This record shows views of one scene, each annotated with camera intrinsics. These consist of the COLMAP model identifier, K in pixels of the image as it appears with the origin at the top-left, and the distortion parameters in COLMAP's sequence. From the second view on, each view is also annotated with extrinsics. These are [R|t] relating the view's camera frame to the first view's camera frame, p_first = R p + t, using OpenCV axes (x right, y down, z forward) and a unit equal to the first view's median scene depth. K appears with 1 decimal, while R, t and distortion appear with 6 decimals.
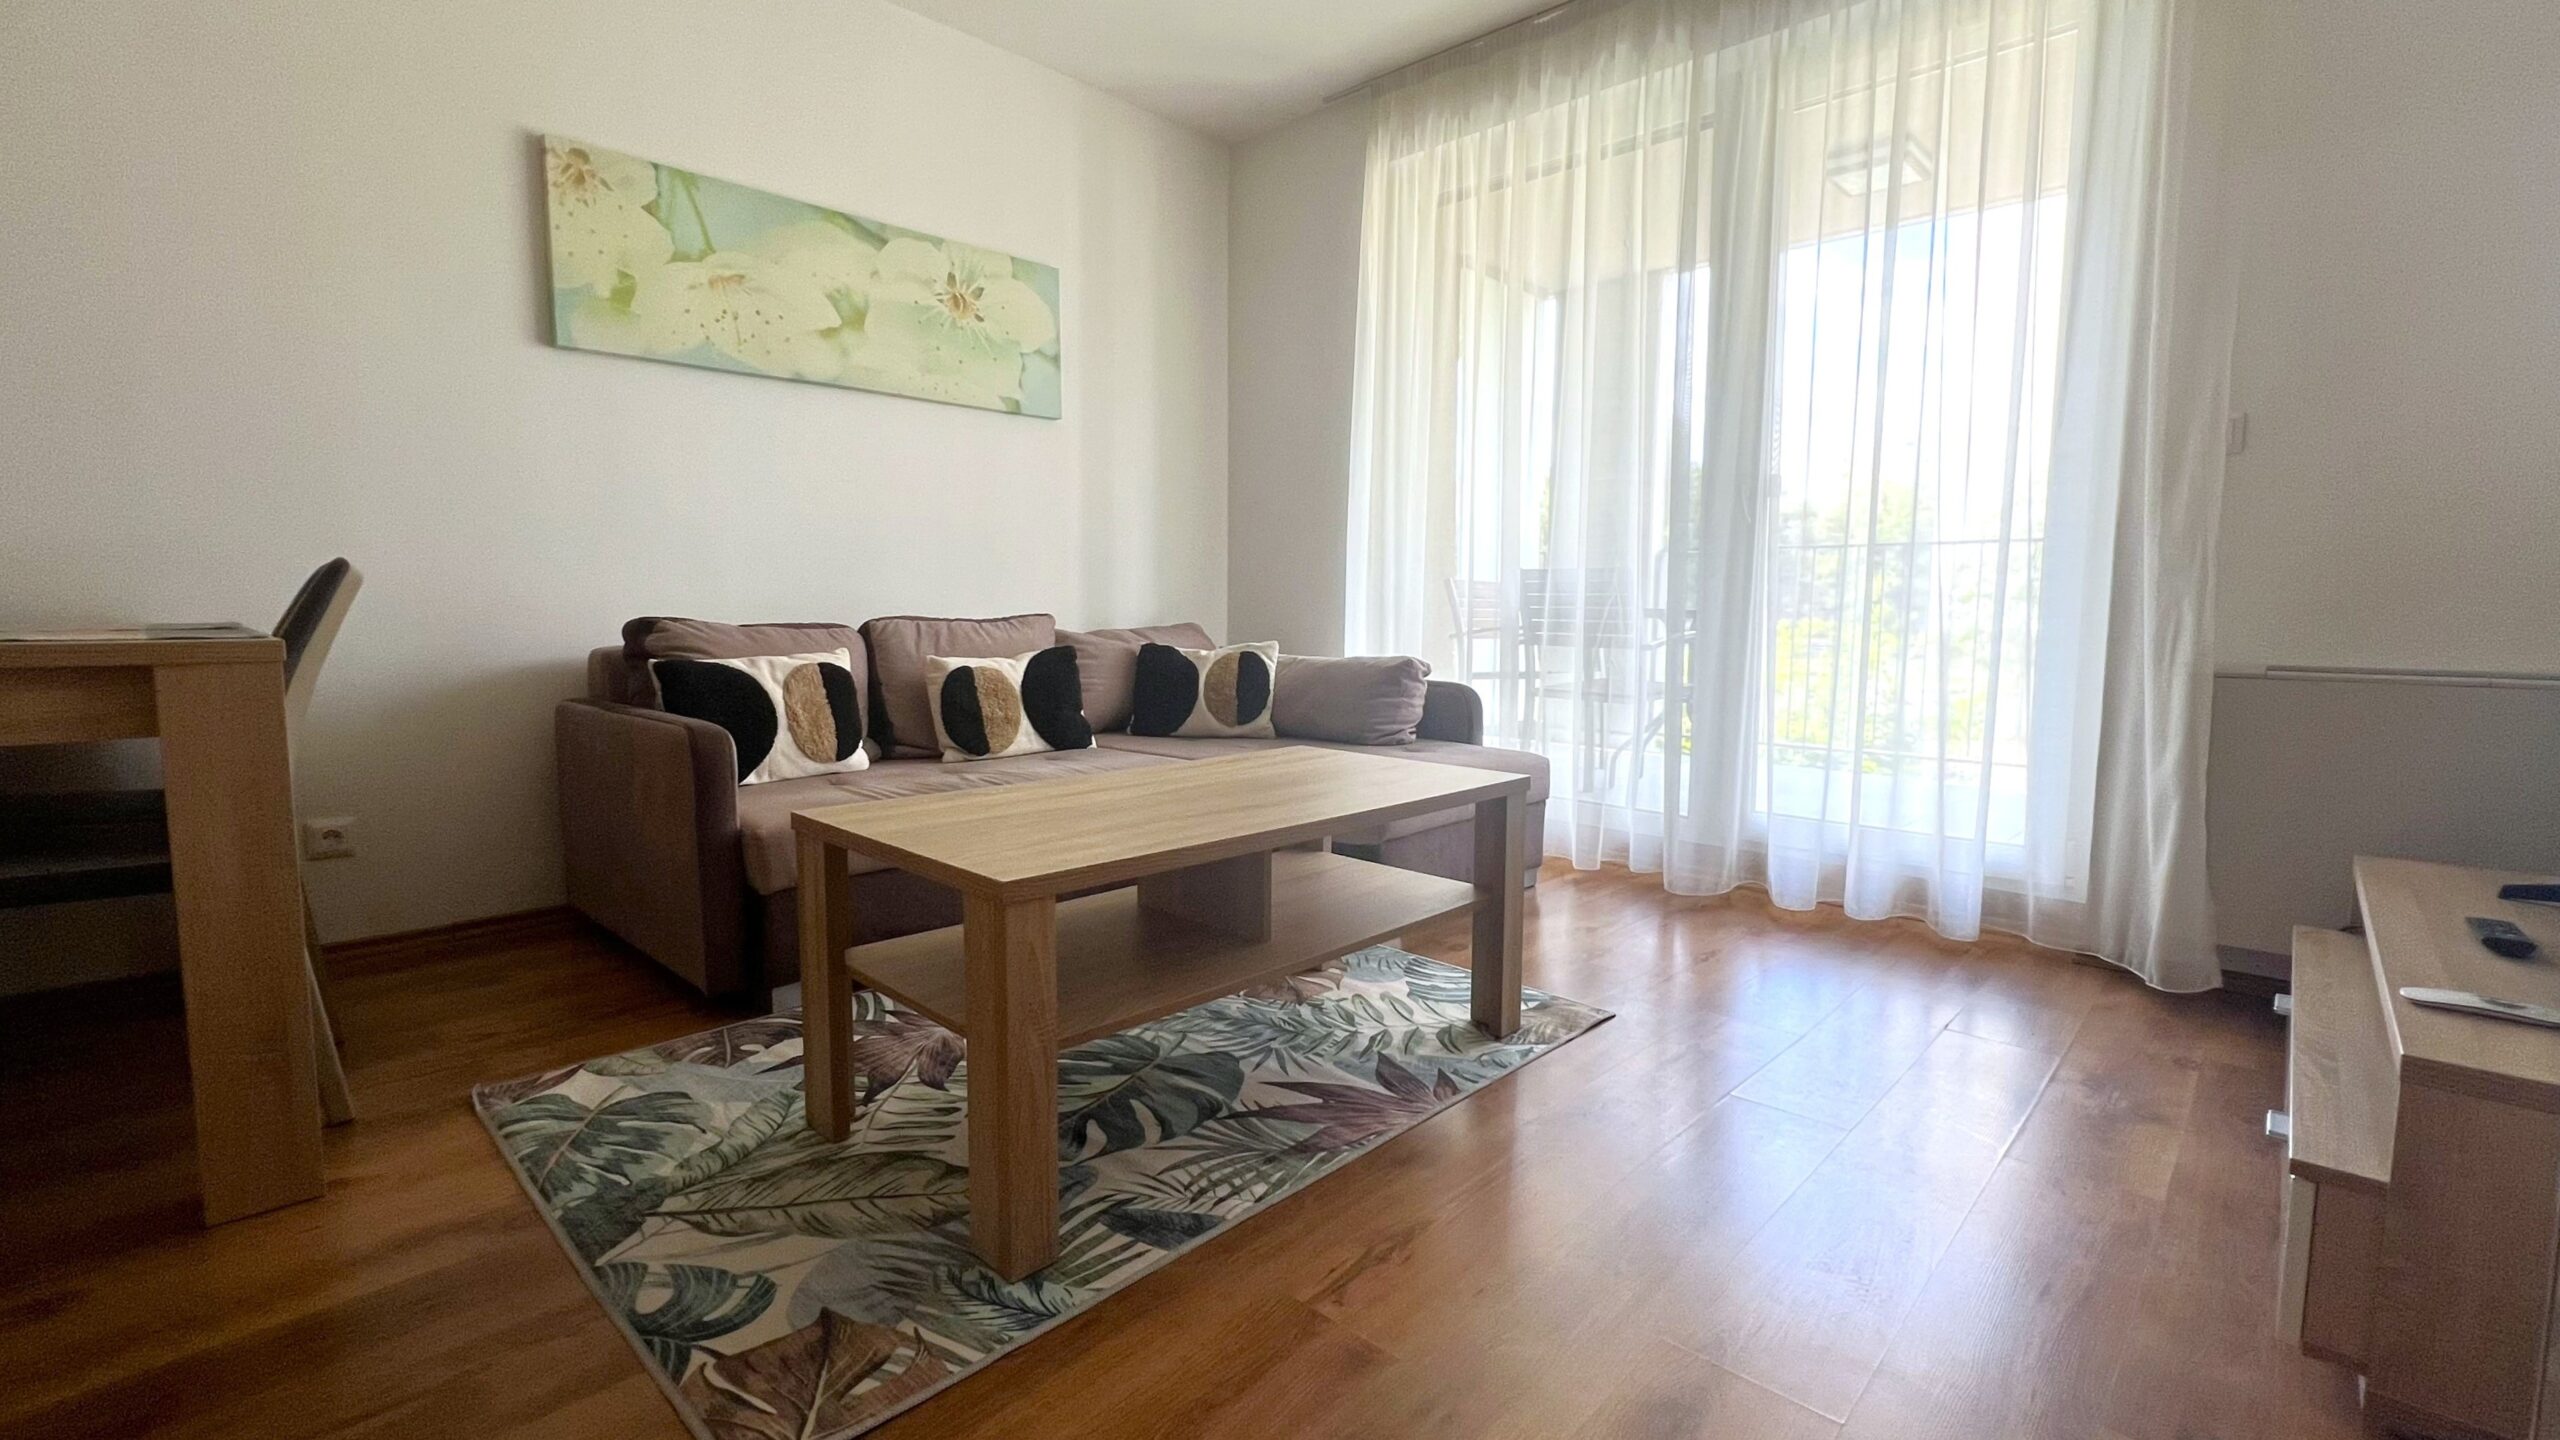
lens RADIAL K [[1010.2, 0, 1295.5], [0, 1010.2, 720.2], [0, 0, 1]] dist [-0.001328, 0.000173]
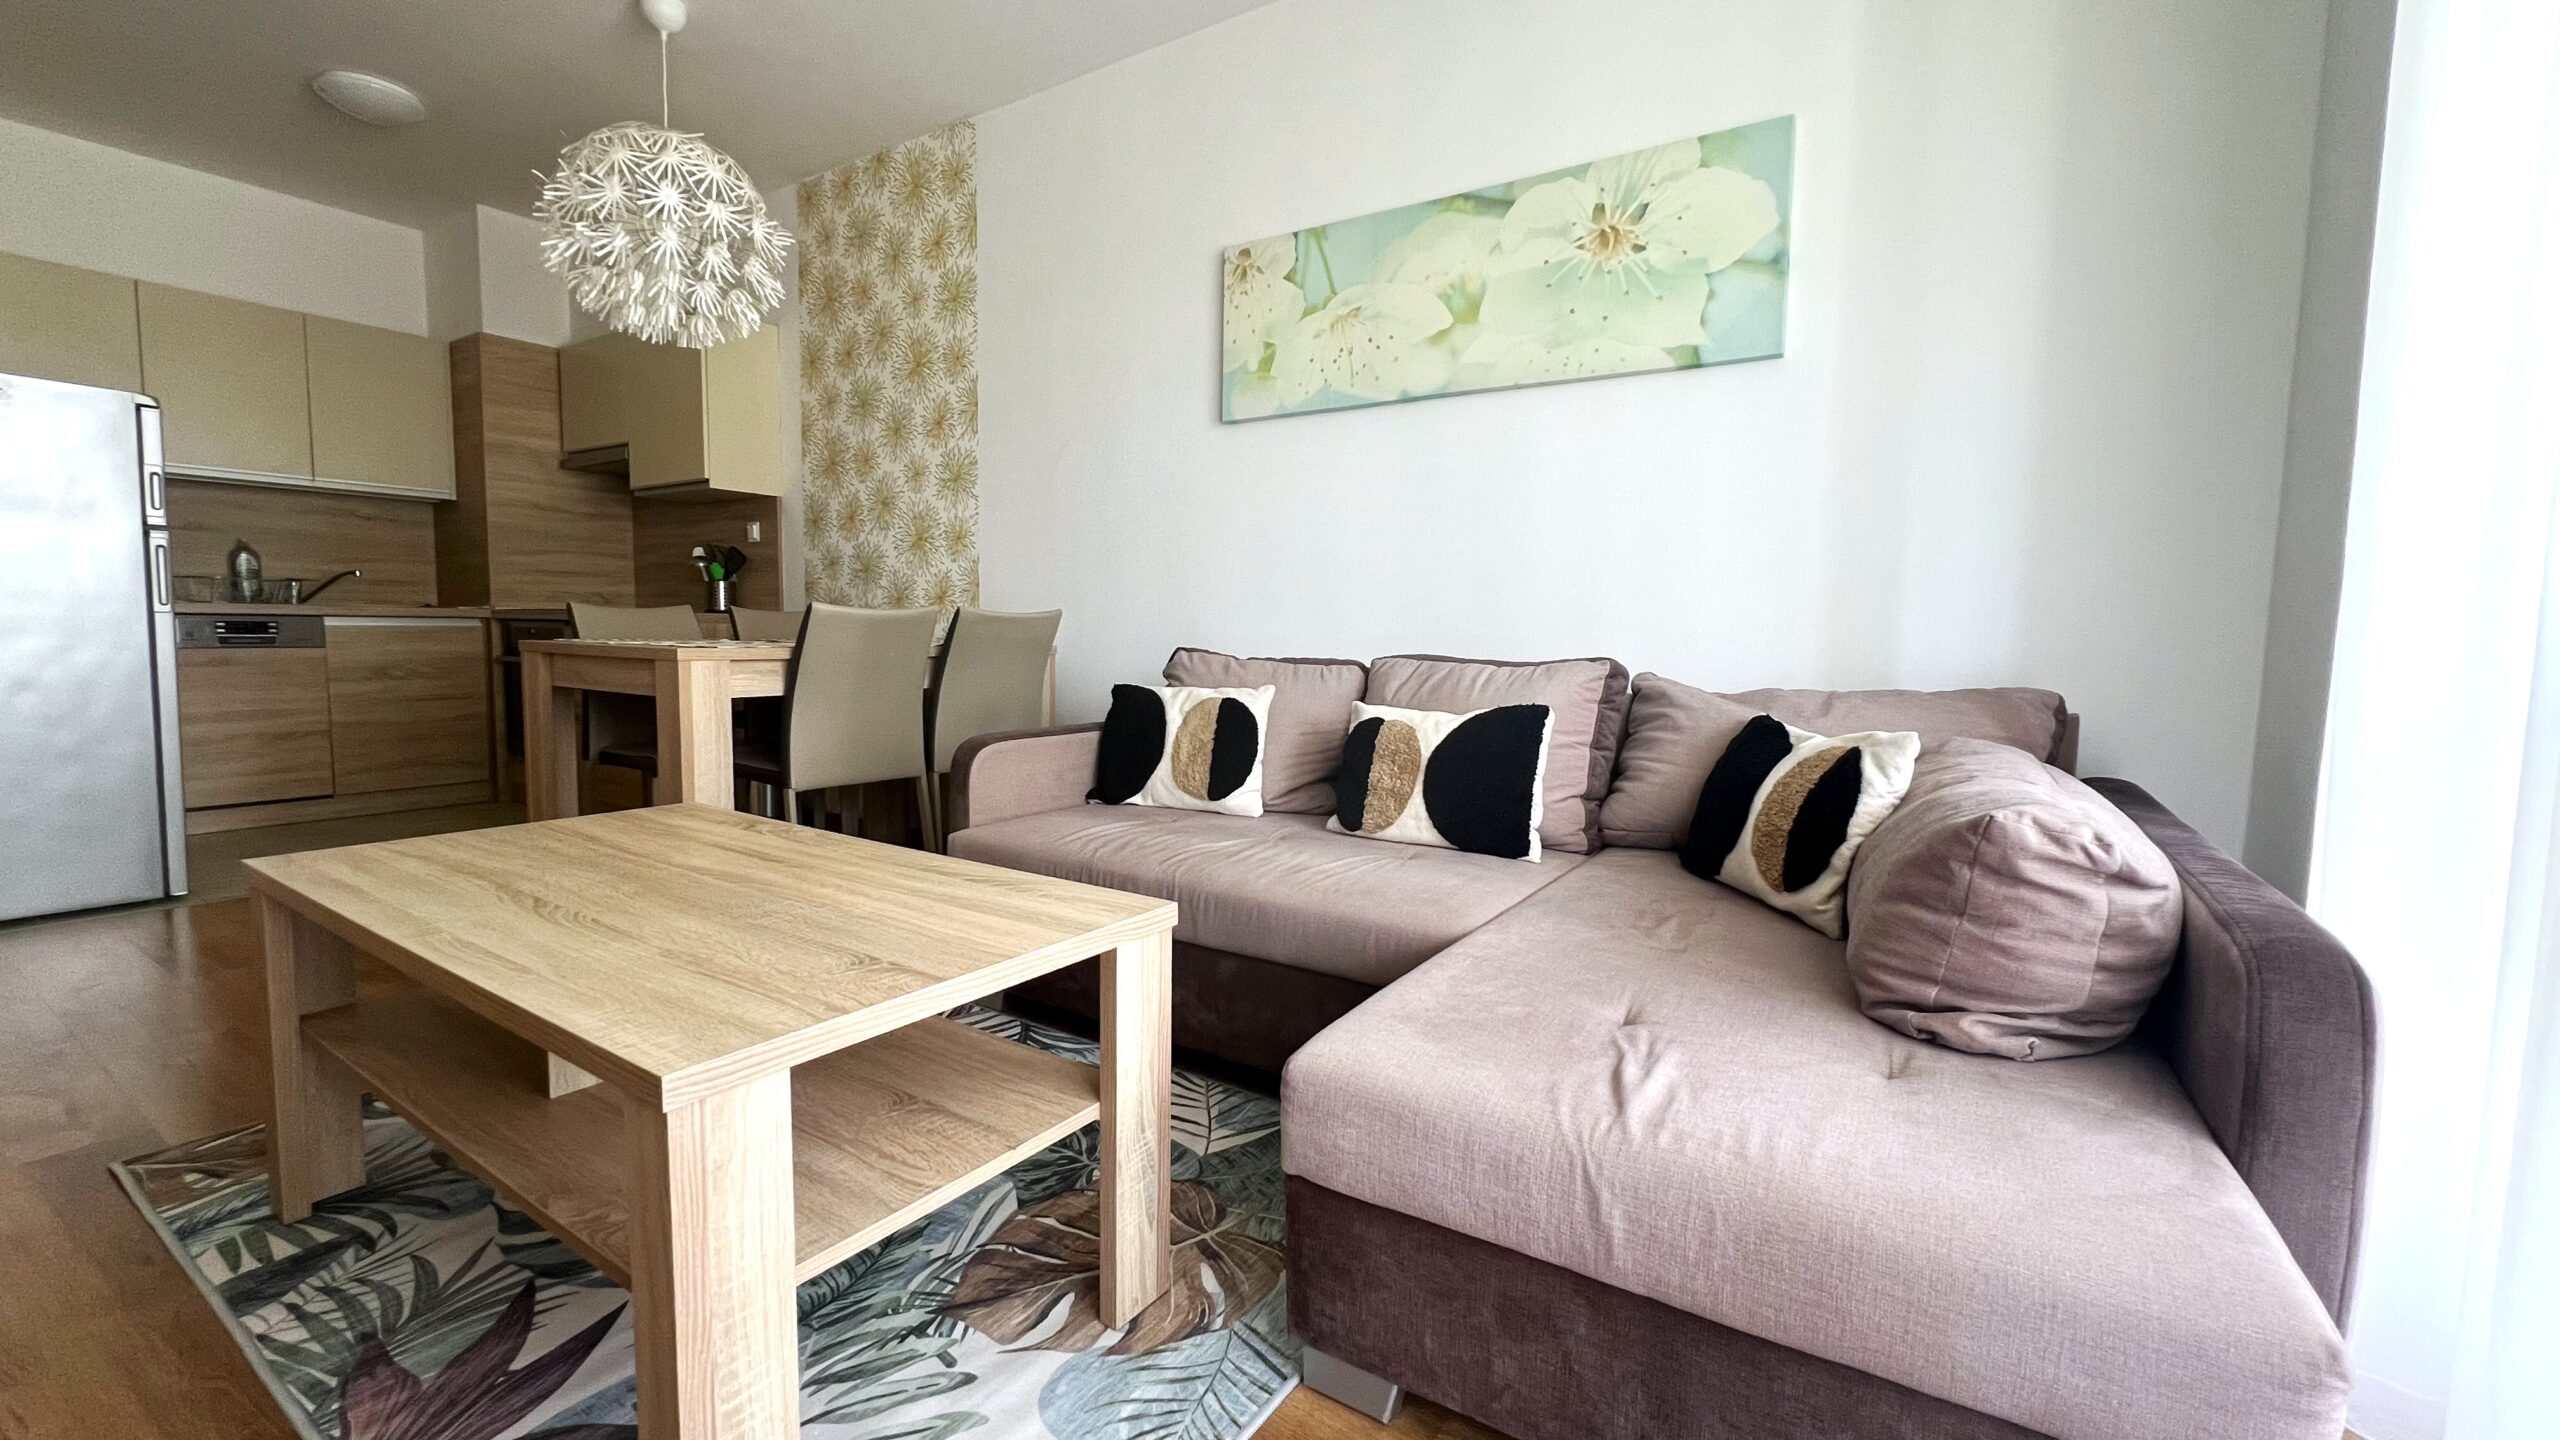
lens RADIAL K [[1010.2, 0, 1286.5], [0, 1010.2, 723.8], [0, 0, 1]] dist [-0.001328, 0.000173]
pose [[0.208882, 0.088976, -0.973885, 0.465145], [-0.129025, 0.989654, 0.062743, -0.096049], [0.969392, 0.112550, 0.218201, 0.811908]]
